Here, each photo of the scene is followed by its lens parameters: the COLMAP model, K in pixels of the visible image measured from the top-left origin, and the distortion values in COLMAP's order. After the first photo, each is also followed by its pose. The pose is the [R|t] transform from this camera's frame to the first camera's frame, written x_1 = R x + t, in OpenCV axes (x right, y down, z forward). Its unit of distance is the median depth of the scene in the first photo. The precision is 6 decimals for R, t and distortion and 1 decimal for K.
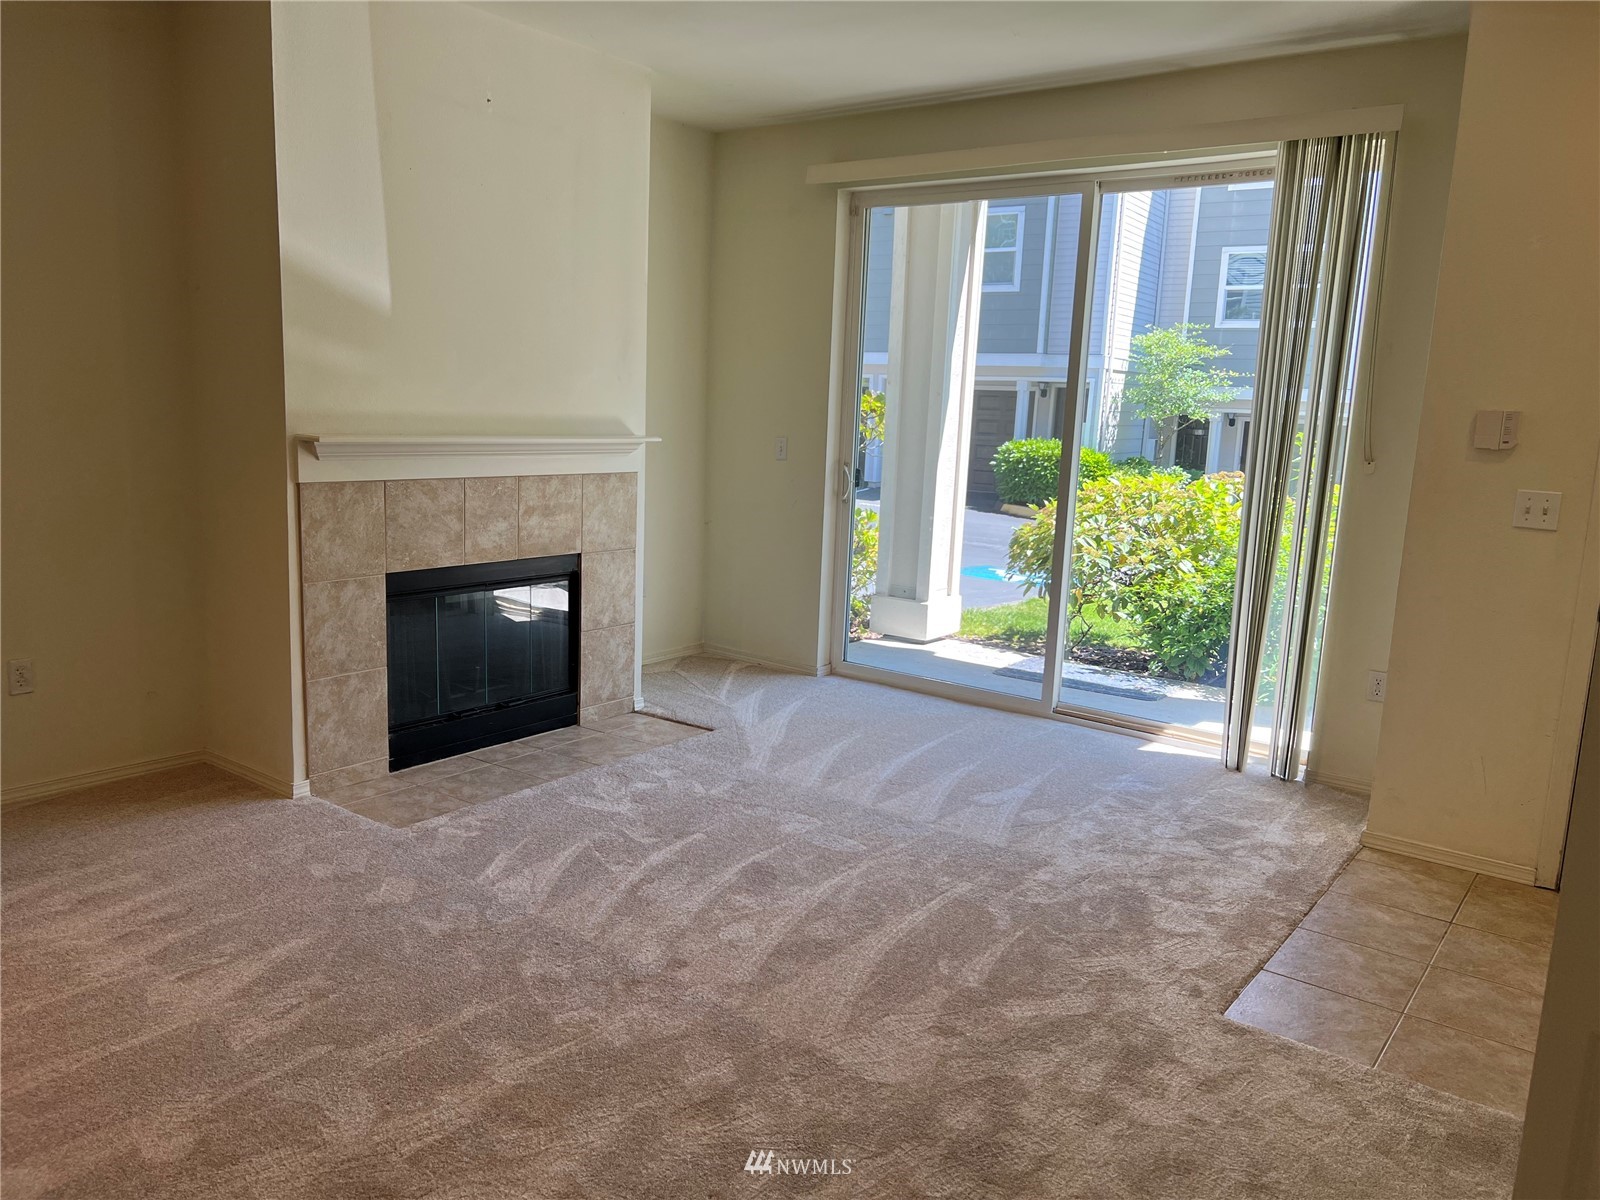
lens RADIAL K [[1200.4, 0, 799.4], [0, 1200.4, 571.2], [0, 0, 1]] dist [0.104606, -0.185143]
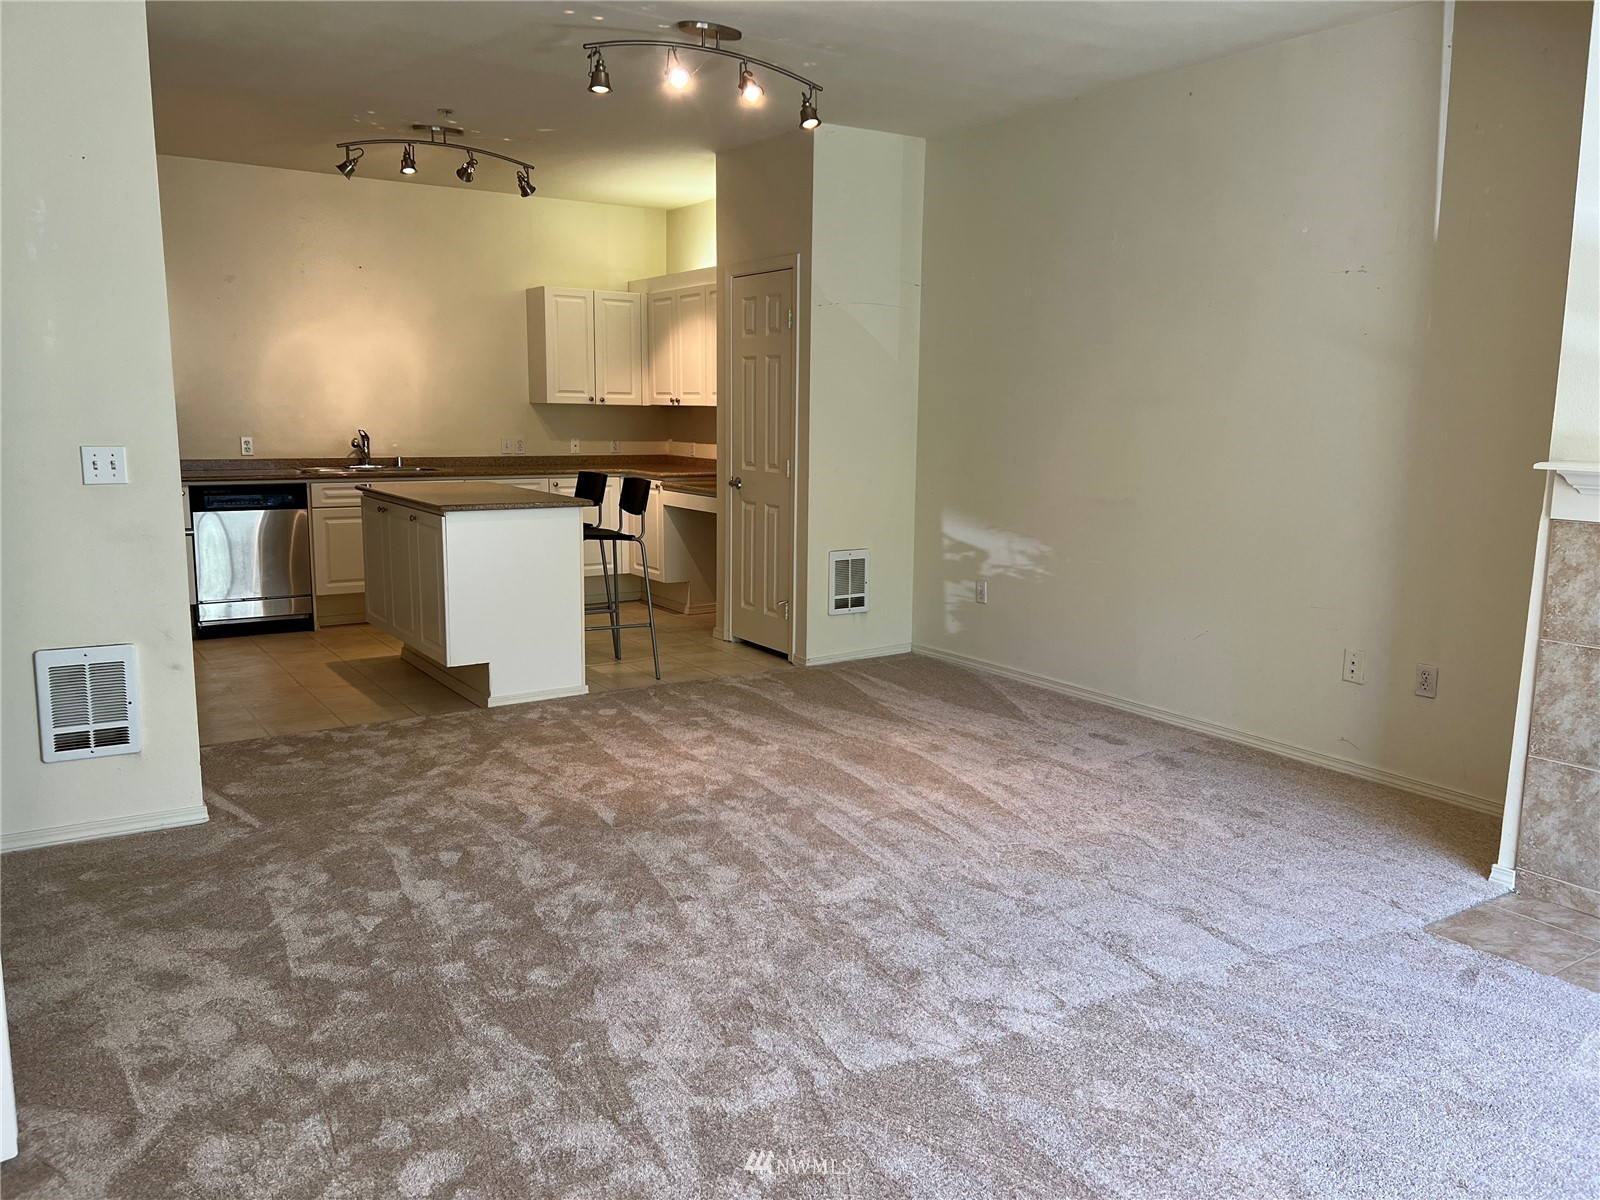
lens RADIAL K [[1200.4, 0, 799.4], [0, 1200.4, 571.2], [0, 0, 1]] dist [0.104606, -0.185143]
pose [[-0.335712, 0.083993, -0.938212, 0.533941], [-0.161888, 0.976052, 0.145307, -0.072621], [0.927949, 0.200667, -0.314075, 0.765675]]
